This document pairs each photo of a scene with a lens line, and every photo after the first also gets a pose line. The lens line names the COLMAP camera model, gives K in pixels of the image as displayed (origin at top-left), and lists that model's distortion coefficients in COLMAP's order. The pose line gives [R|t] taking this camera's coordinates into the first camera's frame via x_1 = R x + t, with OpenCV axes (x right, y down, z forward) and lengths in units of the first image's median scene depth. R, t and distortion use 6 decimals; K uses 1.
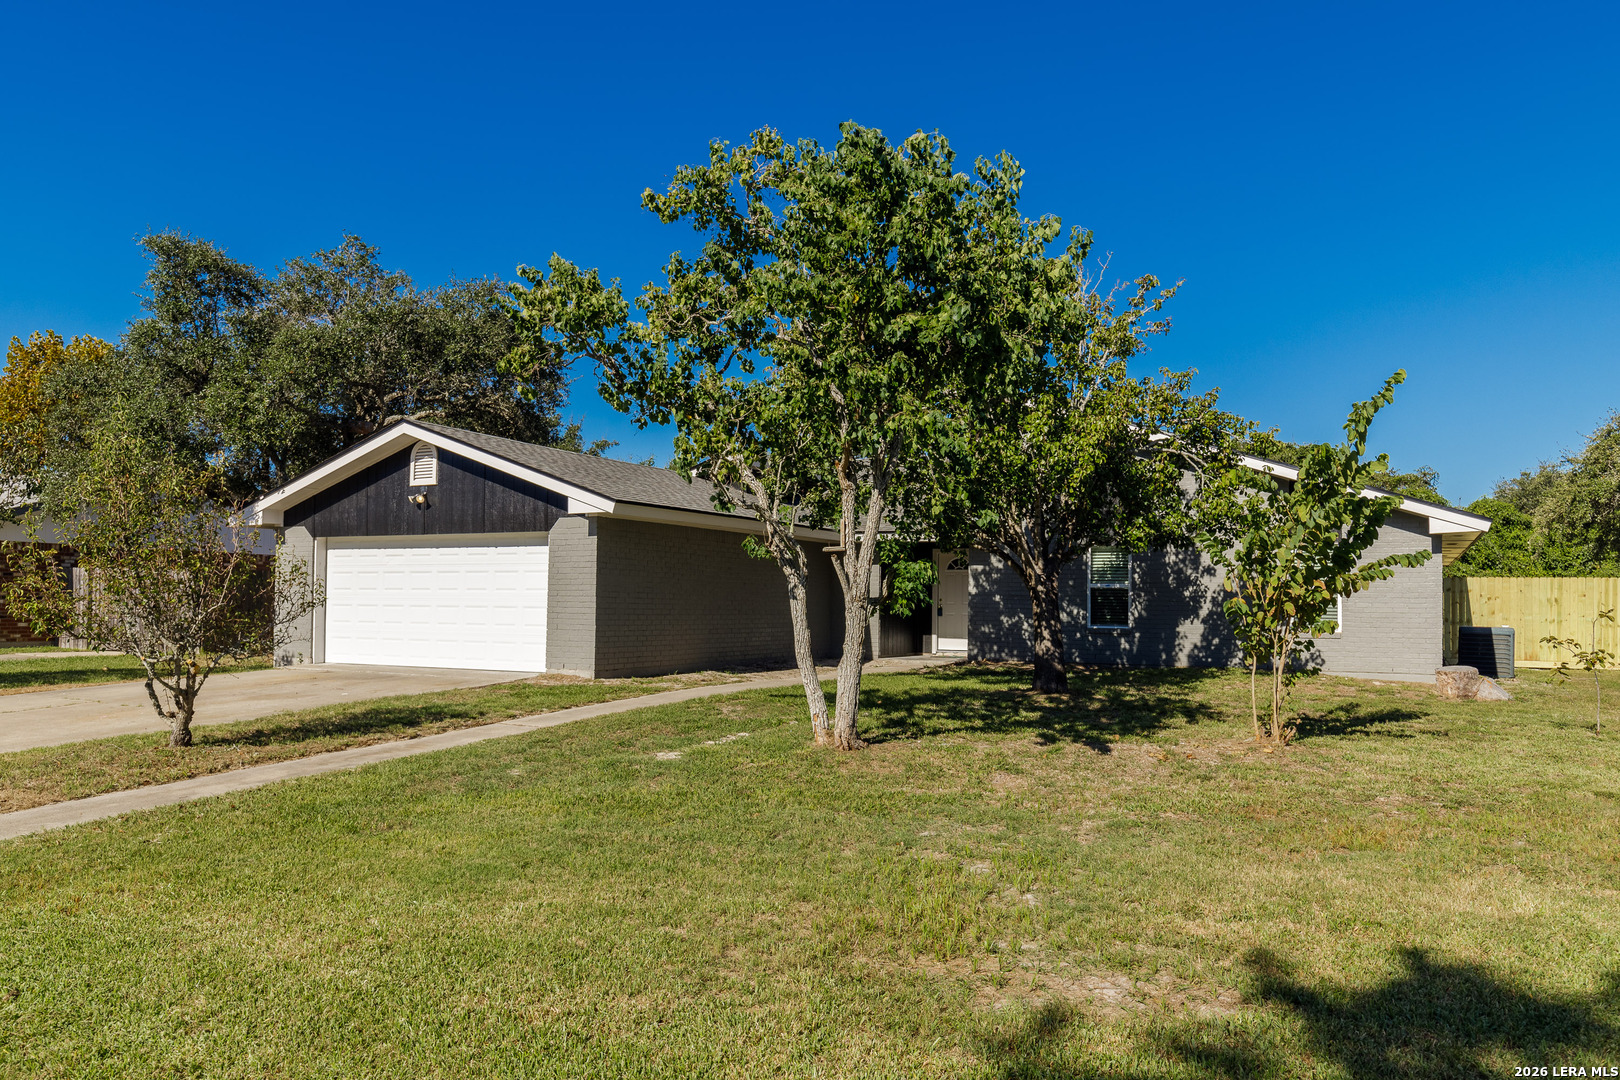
lens RADIAL K [[1129.5, 0, 811.9], [0, 1129.5, 541.5], [0, 0, 1]] dist [-0.001689, -0.000054]
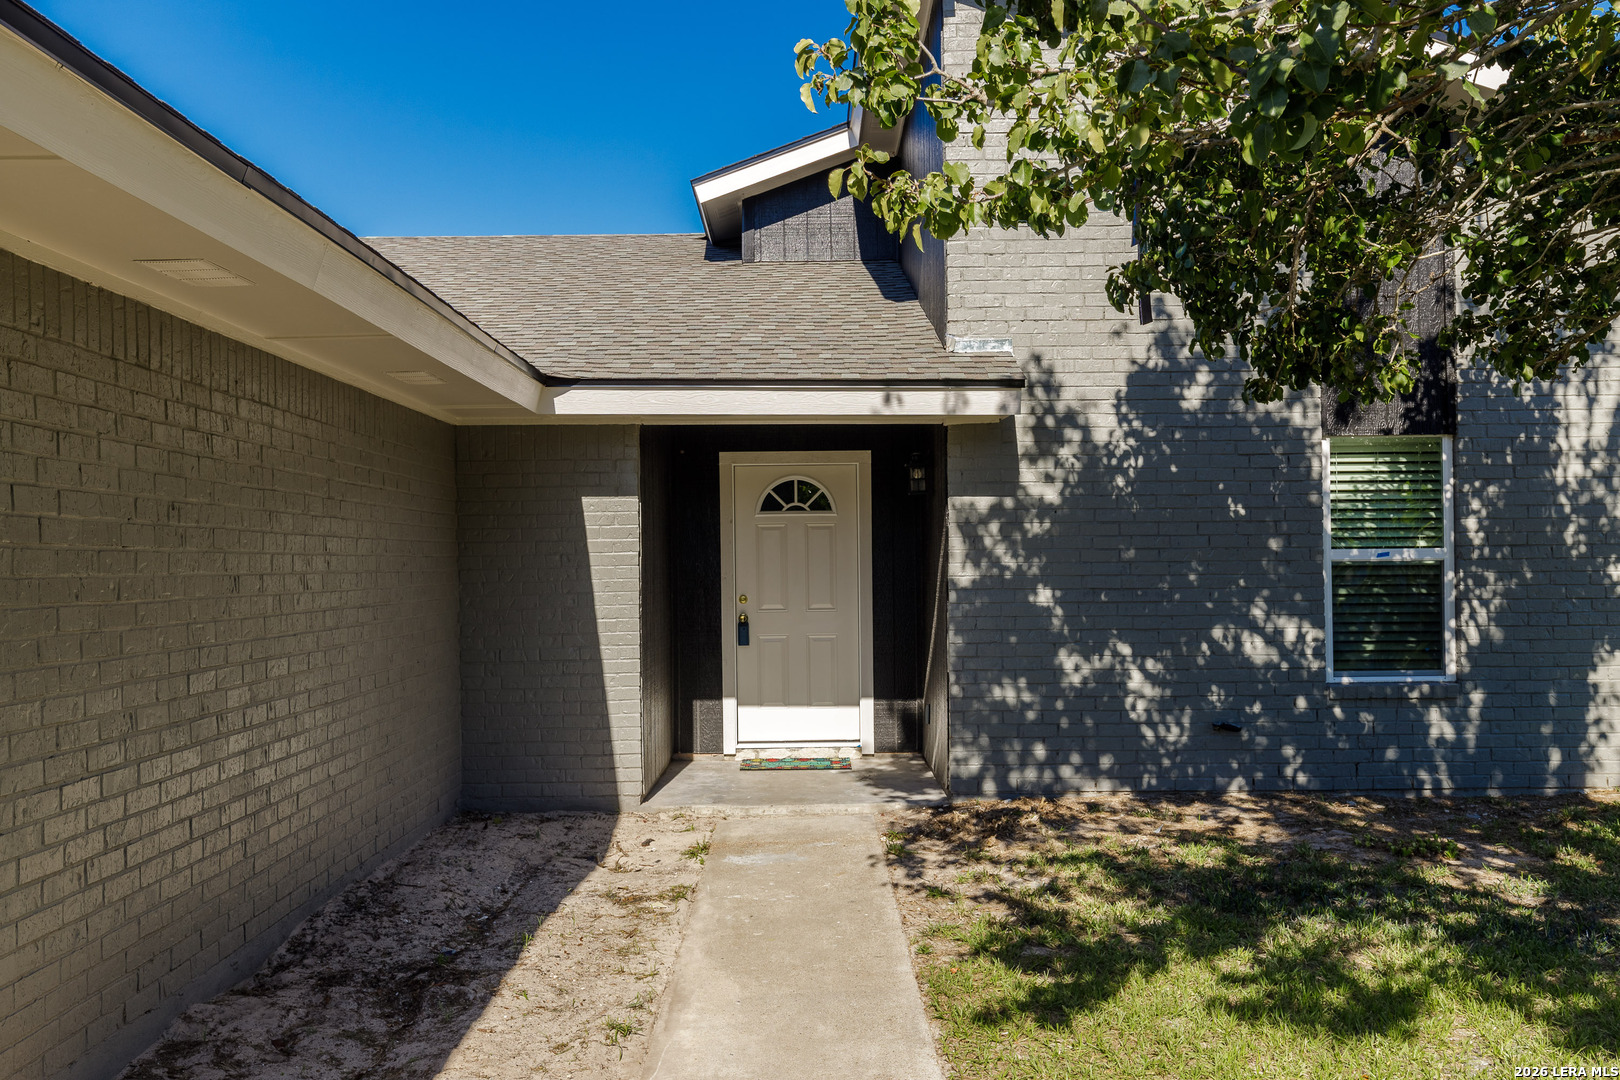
lens RADIAL K [[1440.0, 0, 807.7], [0, 1440.0, 534.6], [0, 0, 1]] dist [0.012586, 0.001387]
pose [[0.886710, -0.009428, 0.462230, -0.090566], [-0.005492, 0.999507, 0.030921, 0.022005], [-0.462293, -0.029957, 0.886221, 0.721289]]
